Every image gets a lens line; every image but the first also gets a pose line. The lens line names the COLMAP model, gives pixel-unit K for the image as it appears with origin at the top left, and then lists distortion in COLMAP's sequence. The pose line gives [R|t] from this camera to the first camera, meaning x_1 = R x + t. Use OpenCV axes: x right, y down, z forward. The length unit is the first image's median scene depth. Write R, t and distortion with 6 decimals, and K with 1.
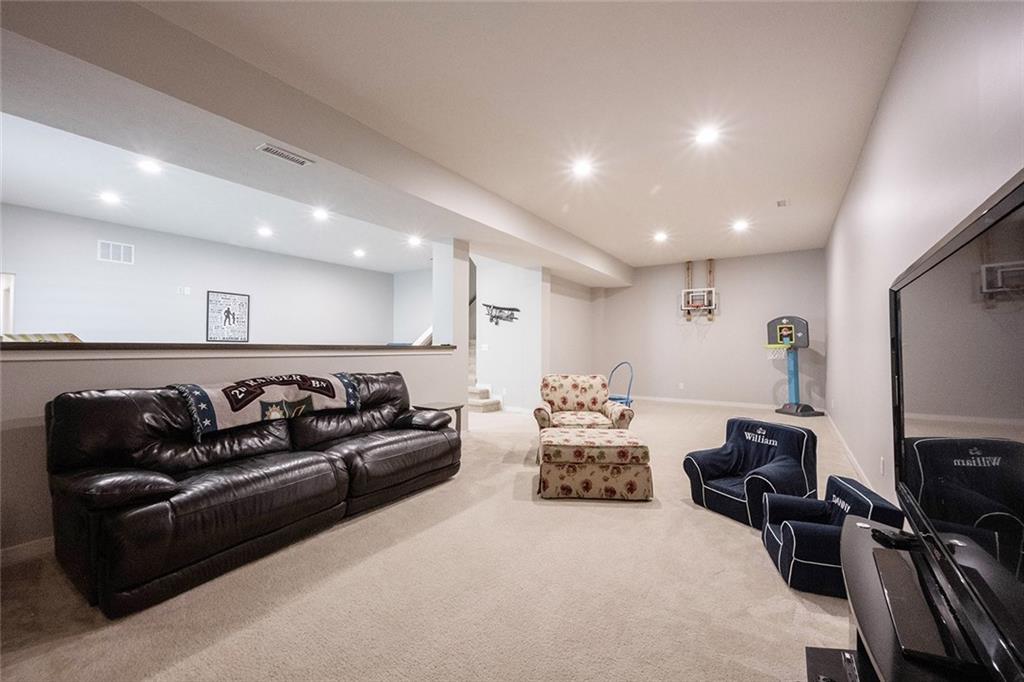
lens RADIAL K [[410.6, 0, 503.5], [0, 410.6, 342.5], [0, 0, 1]] dist [-0.001645, -0.000158]
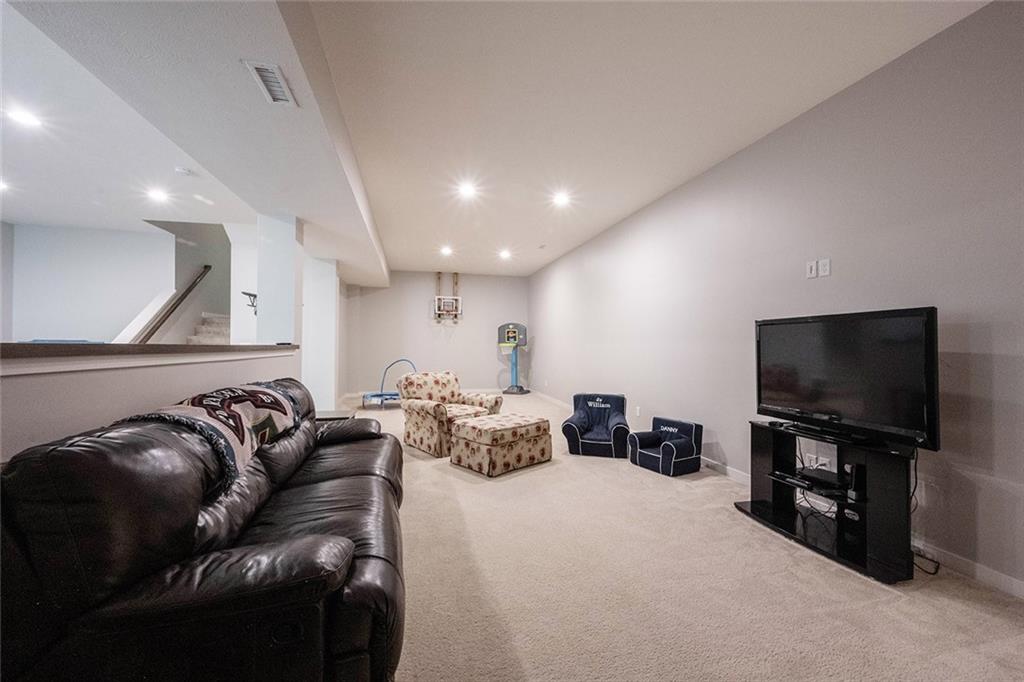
lens RADIAL K [[410.6, 0, 503.5], [0, 410.6, 342.5], [0, 0, 1]] dist [-0.001645, -0.000158]
pose [[0.668997, 0.003704, 0.743256, -0.584104], [-0.009051, 0.999954, 0.003164, -0.004468], [-0.743210, -0.008844, 0.669000, 0.158912]]
